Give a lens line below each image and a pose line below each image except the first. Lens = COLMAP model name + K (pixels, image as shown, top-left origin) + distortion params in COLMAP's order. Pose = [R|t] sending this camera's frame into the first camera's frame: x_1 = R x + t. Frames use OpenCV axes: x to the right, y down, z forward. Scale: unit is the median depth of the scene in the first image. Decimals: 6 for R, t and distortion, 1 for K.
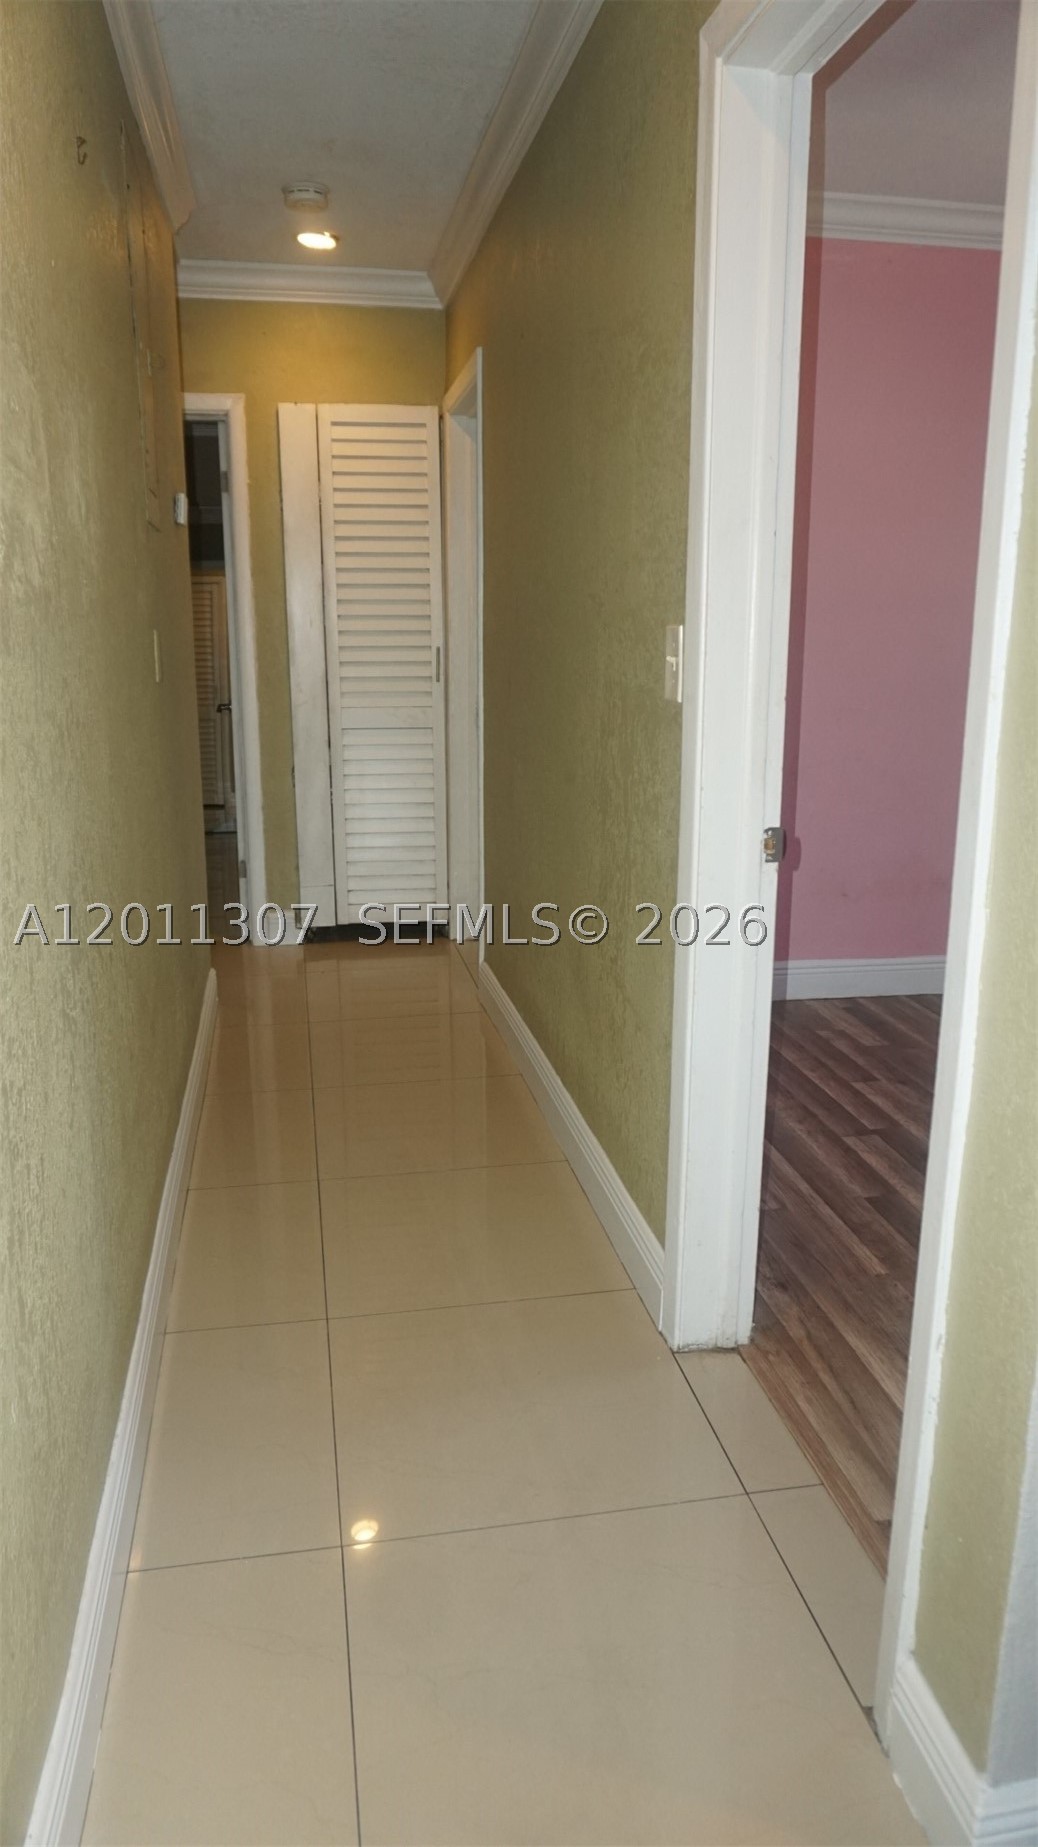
lens RADIAL K [[1250.4, 0, 517.1], [0, 1250.4, 922.2], [0, 0, 1]] dist [-0.034136, 0.034814]
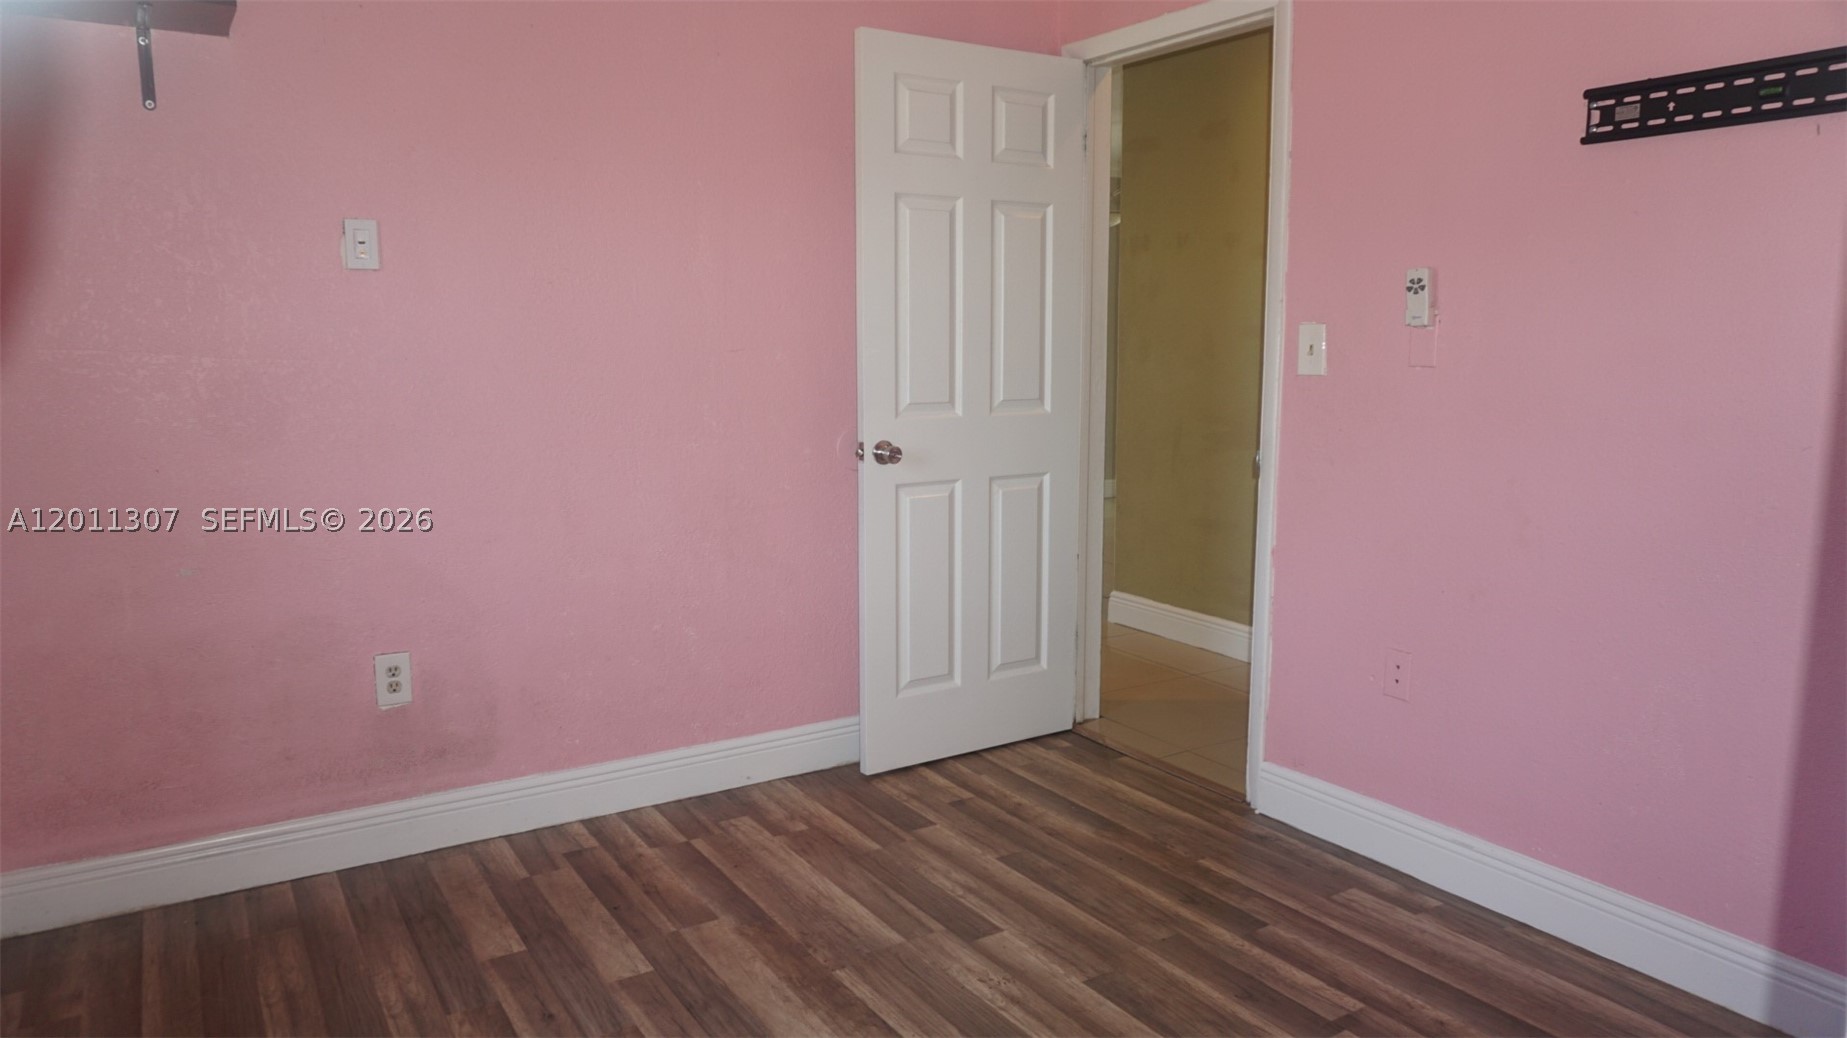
lens RADIAL K [[1250.4, 0, 912.2], [0, 1250.4, 517.8], [0, 0, 1]] dist [-0.034136, 0.034814]
pose [[-0.934557, 0.068596, -0.349139, 0.830456], [-0.069422, 0.927230, 0.368001, -0.379003], [0.348975, 0.368156, -0.861787, 1.600664]]
